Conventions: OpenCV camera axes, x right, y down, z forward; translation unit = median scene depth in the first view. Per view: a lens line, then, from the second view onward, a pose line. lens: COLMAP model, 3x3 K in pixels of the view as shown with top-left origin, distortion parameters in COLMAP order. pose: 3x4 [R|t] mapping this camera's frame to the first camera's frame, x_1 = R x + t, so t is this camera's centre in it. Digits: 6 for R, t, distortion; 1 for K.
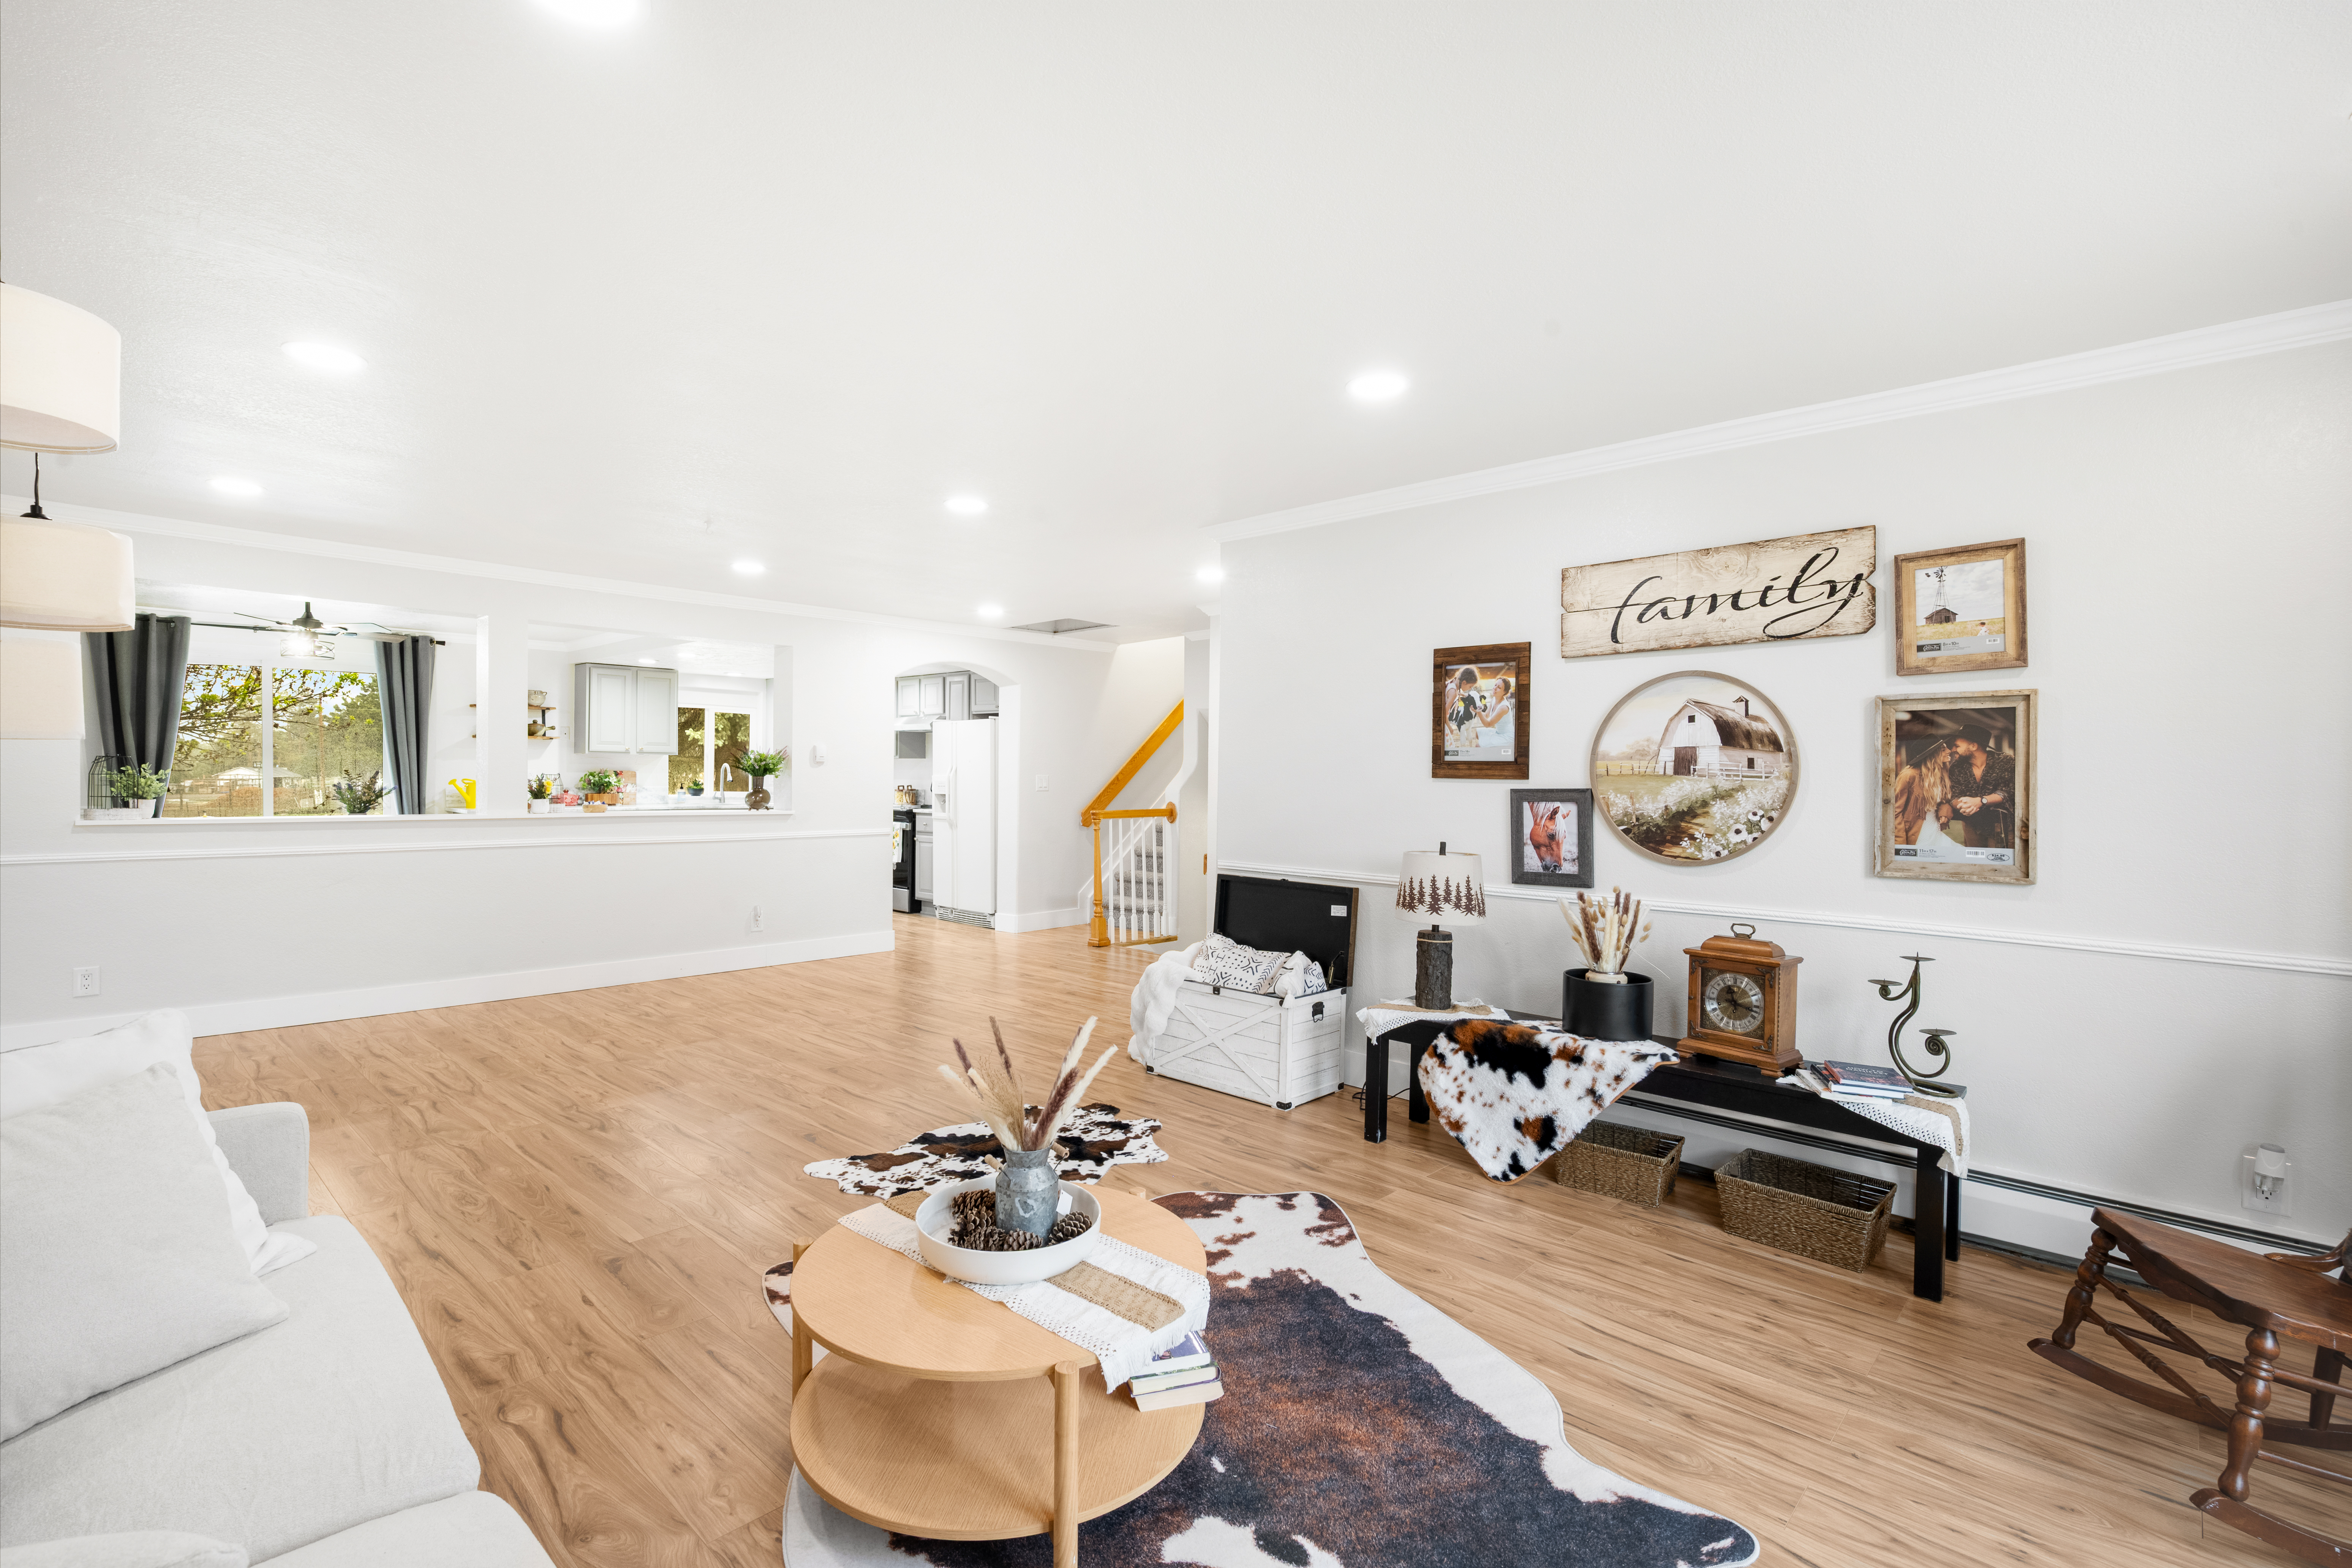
lens RADIAL K [[1068.7, 0, 1168.9], [0, 1068.7, 797.3], [0, 0, 1]] dist [0.000722, -0.000060]
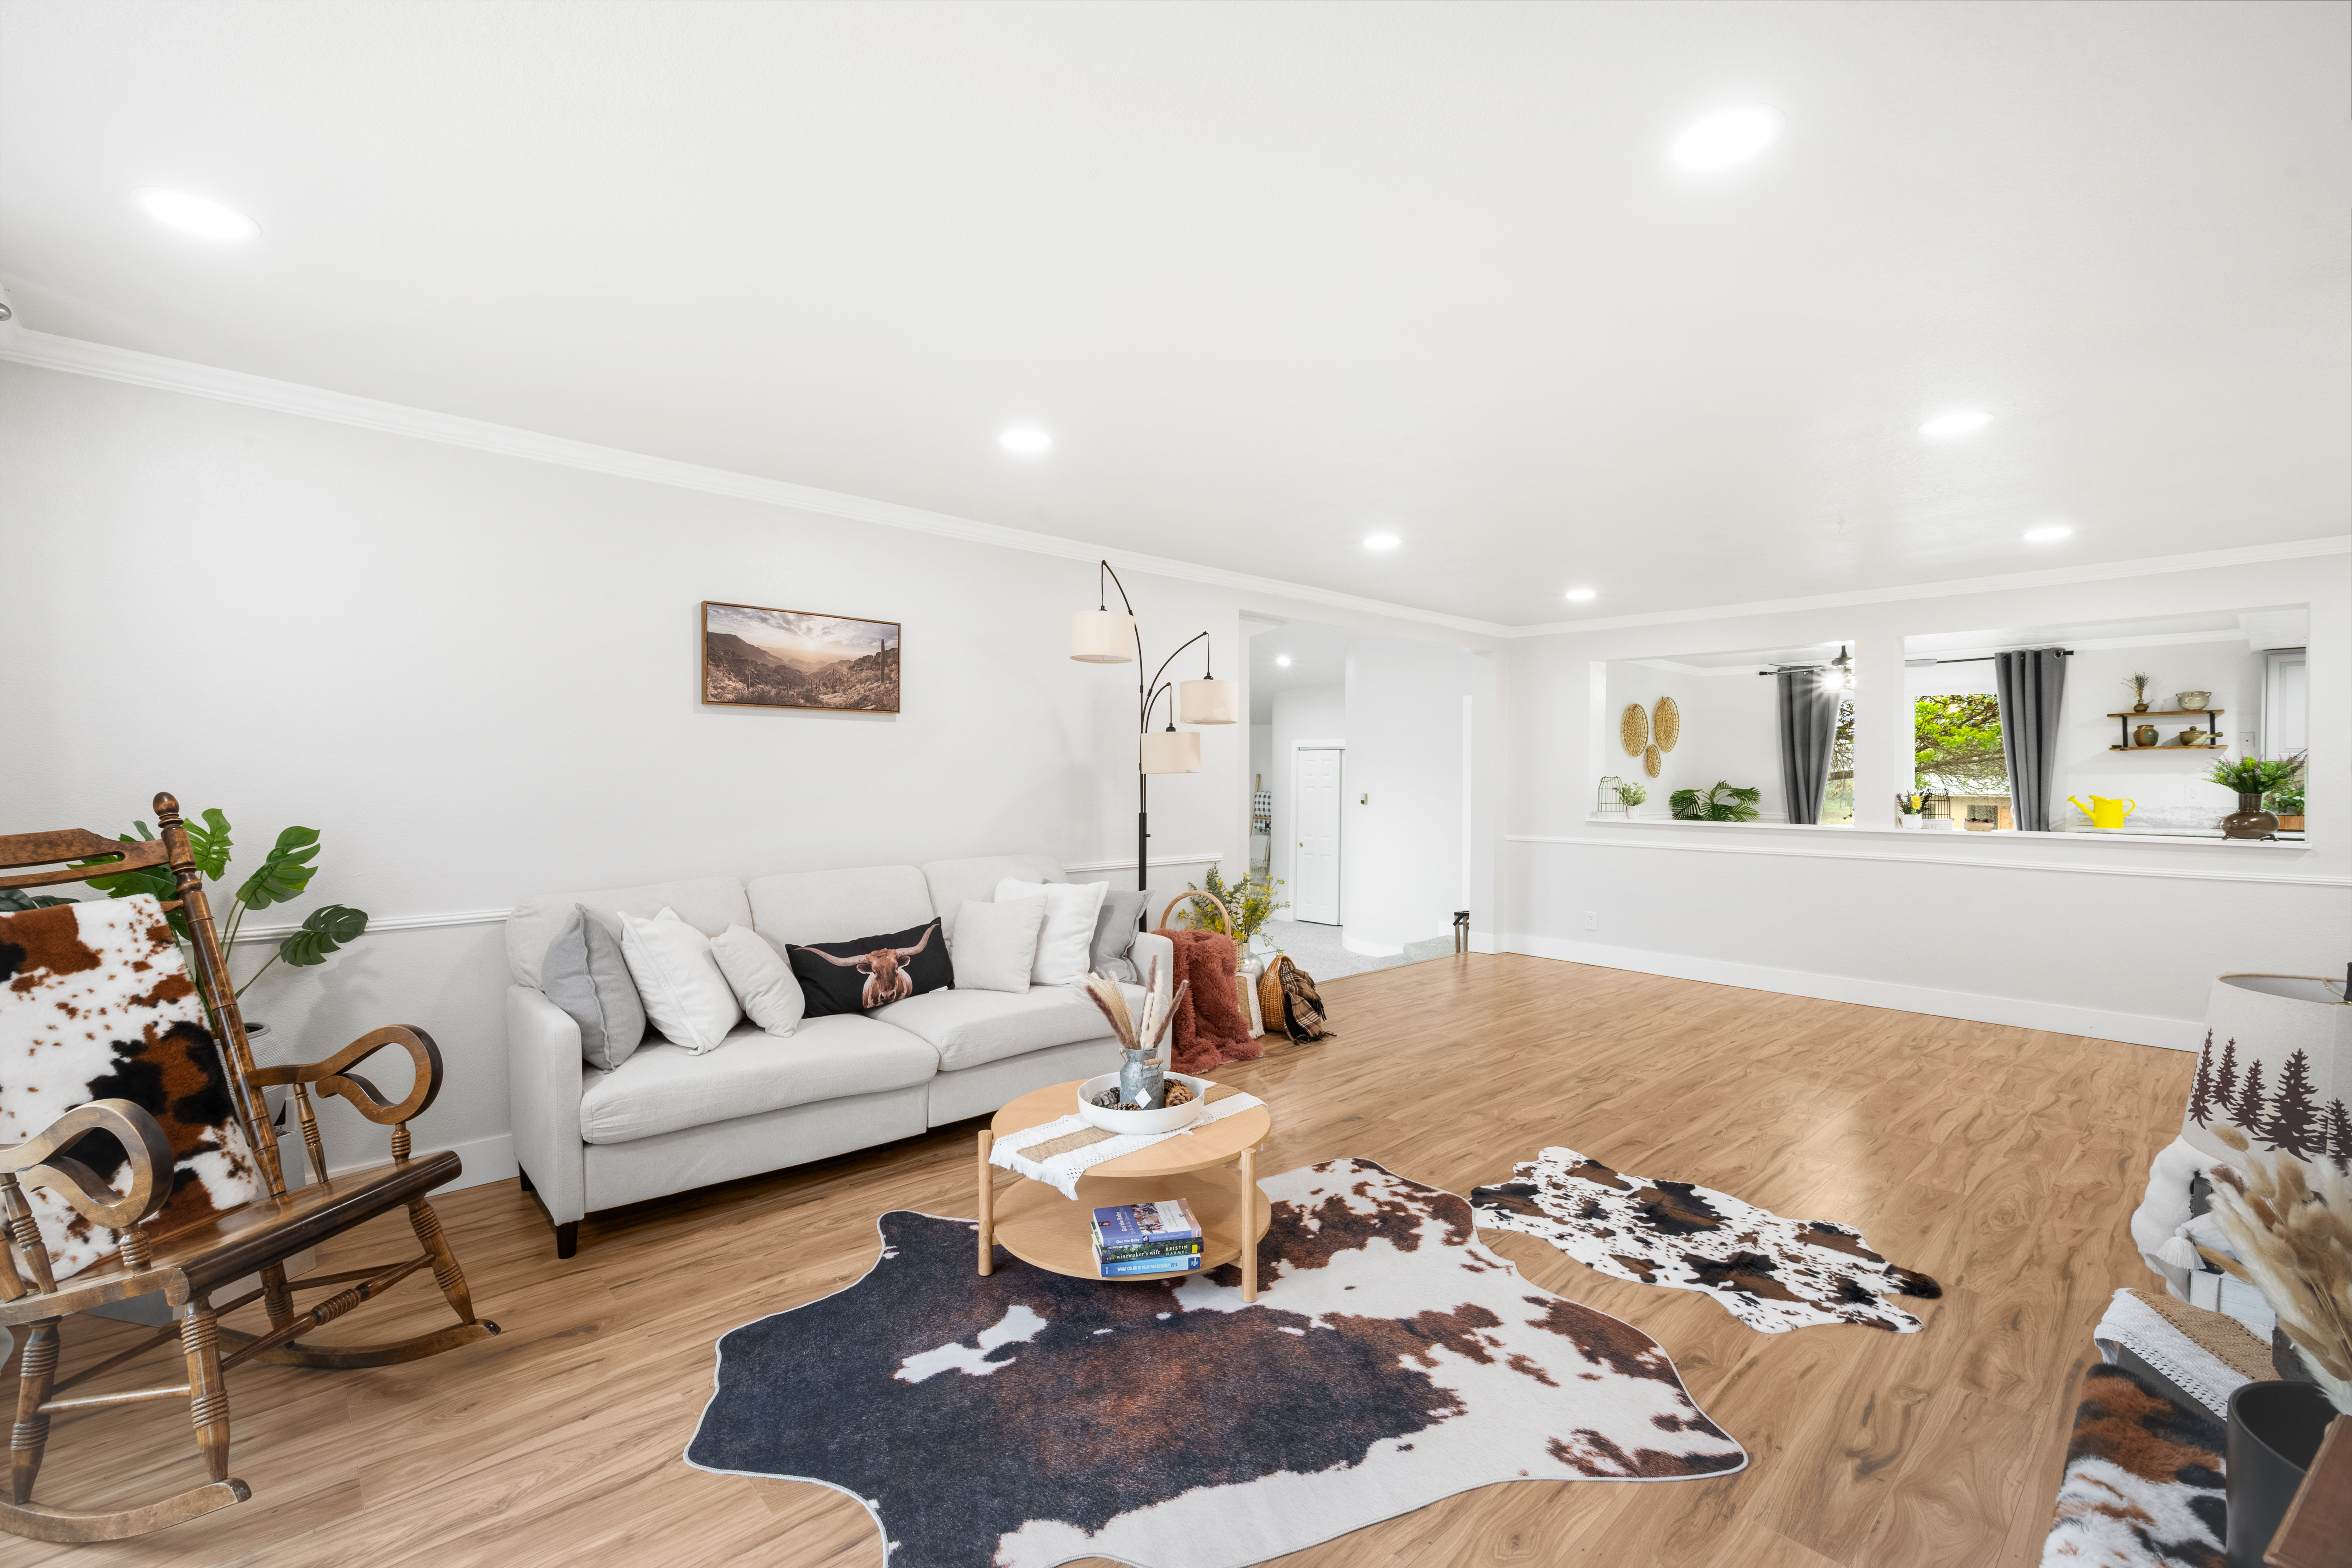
lens RADIAL K [[1006.8, 0, 1161.9], [0, 1006.8, 784.3], [0, 0, 1]] dist [0.007046, -0.000036]
pose [[-0.074547, -0.006273, -0.997198, 0.797110], [-0.023027, 0.999724, -0.004568, -0.012422], [0.996952, 0.022622, -0.074671, 0.738412]]
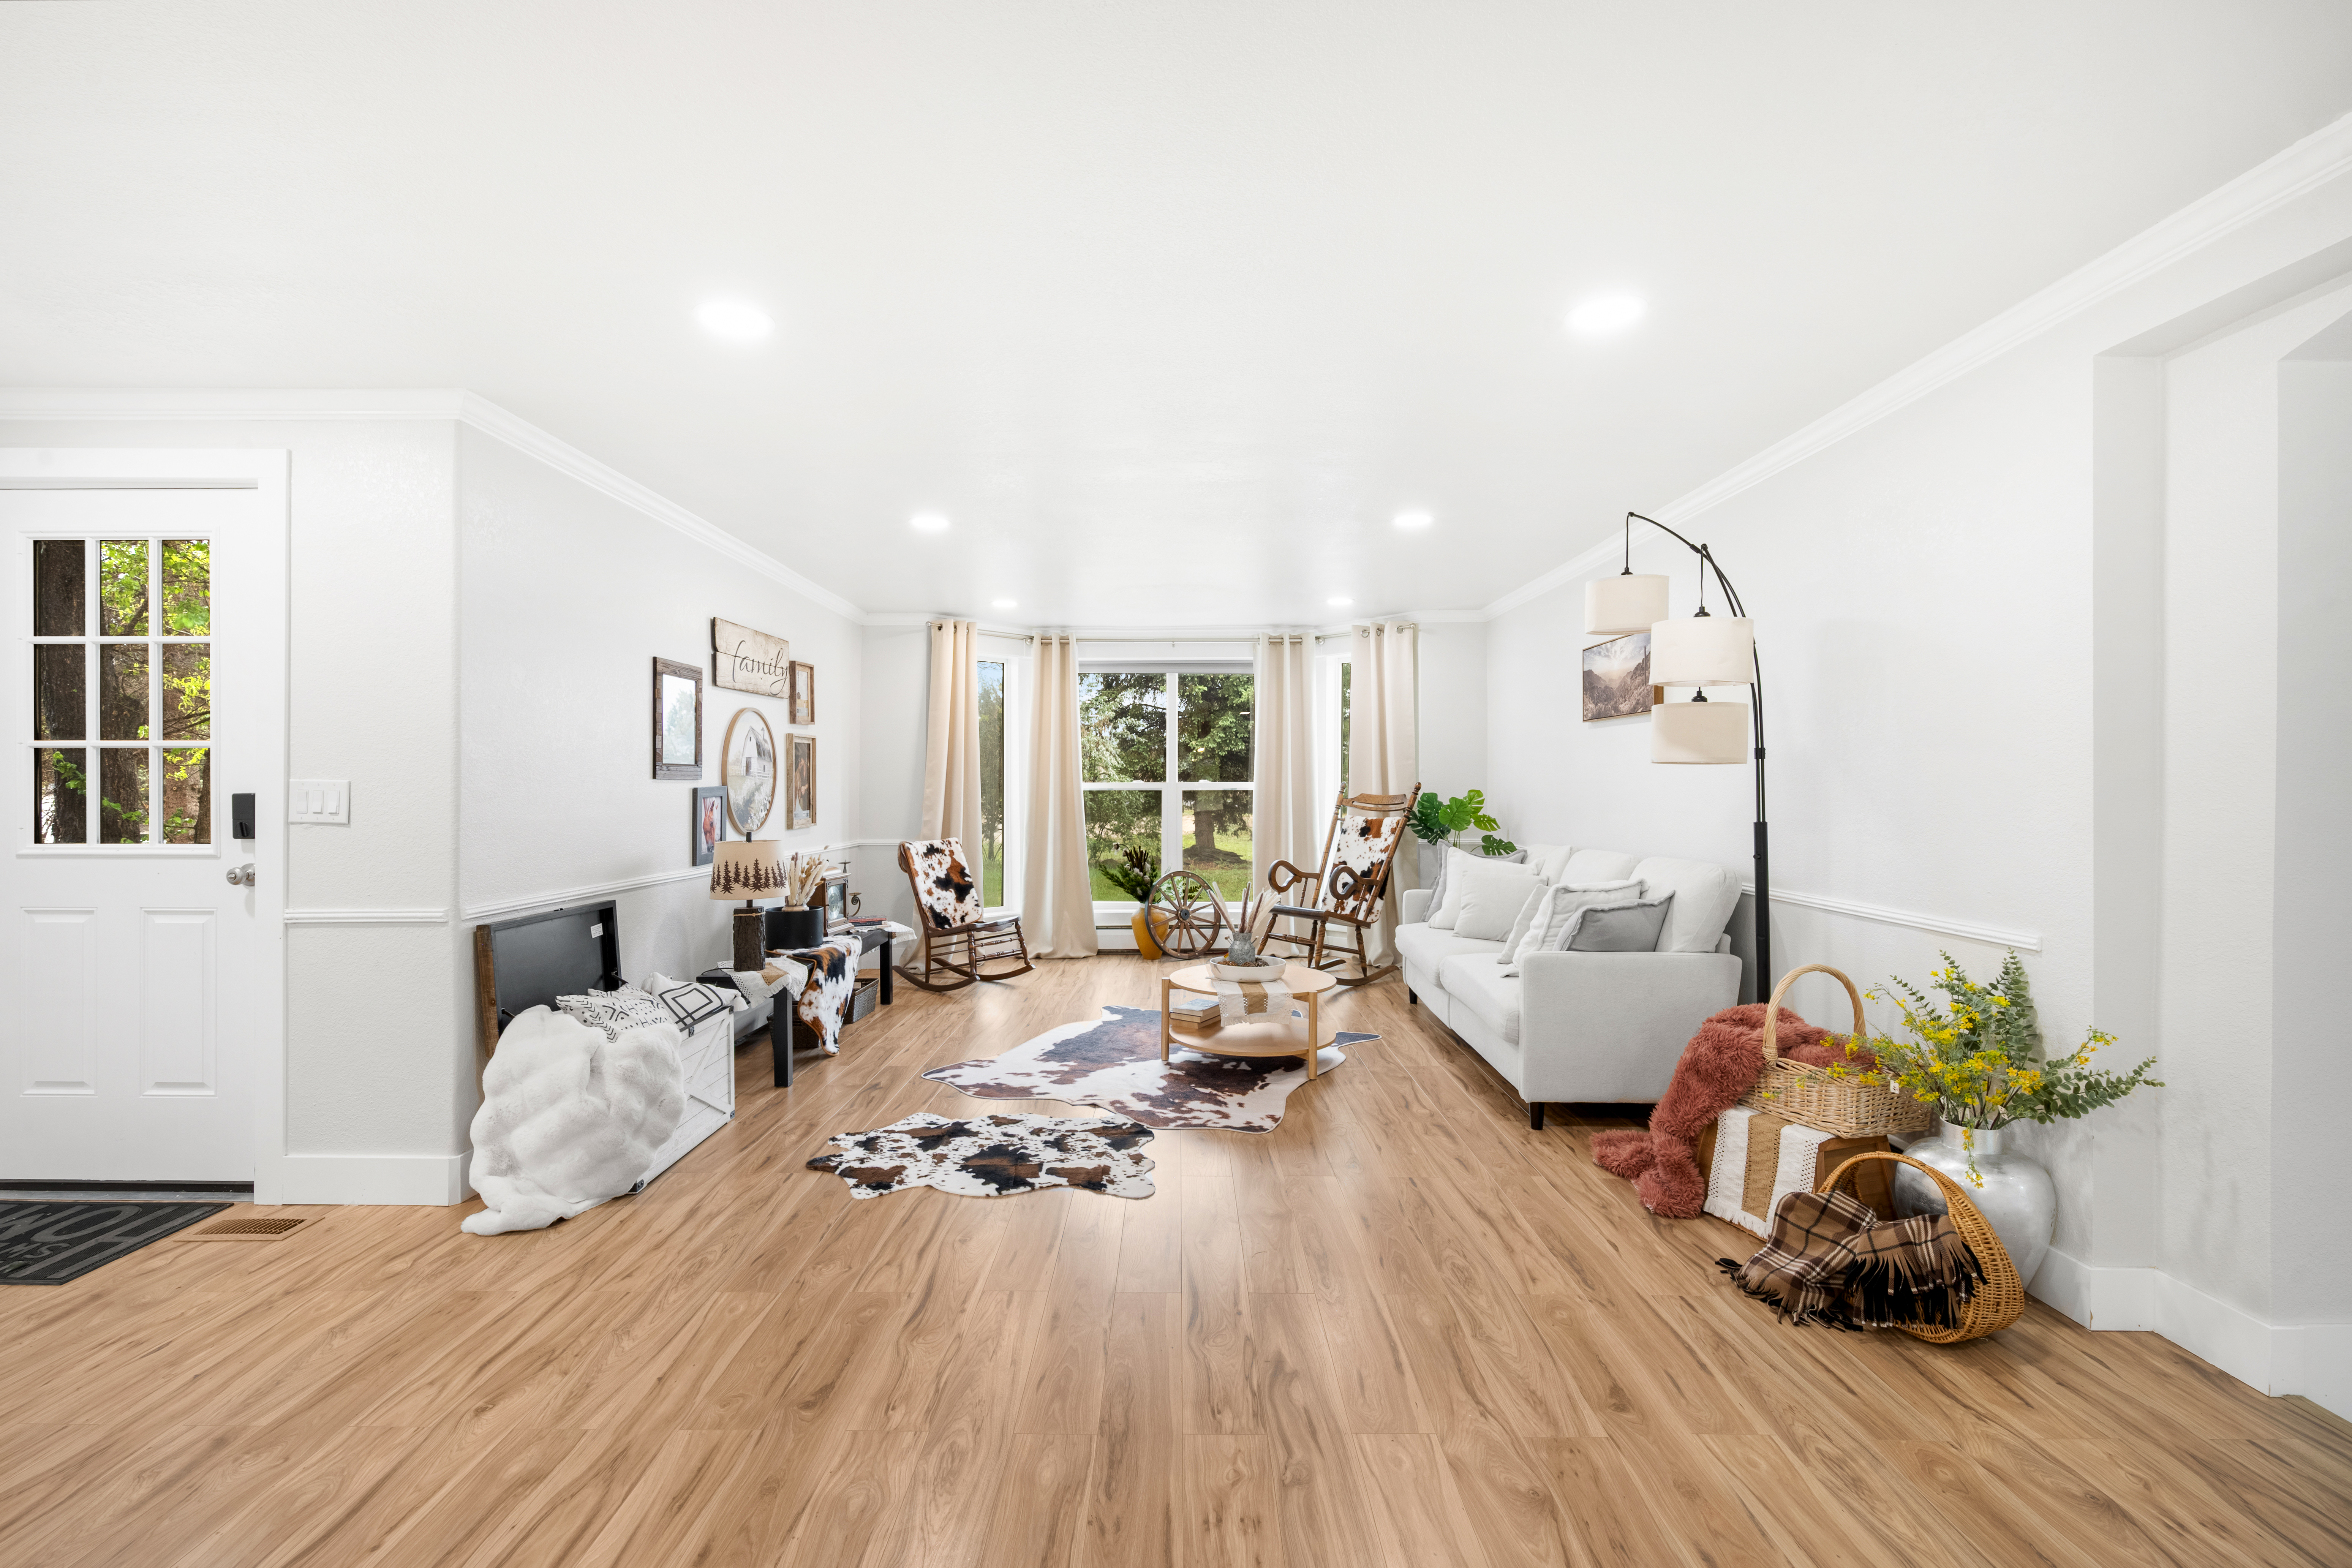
lens RADIAL K [[1006.8, 0, 1171.7], [0, 1006.8, 777.7], [0, 0, 1]] dist [0.007046, -0.000036]
pose [[-0.682472, -0.005892, 0.730888, -1.111633], [0.009273, 0.999817, 0.016719, -0.041989], [-0.730853, 0.018188, -0.682293, 1.755344]]
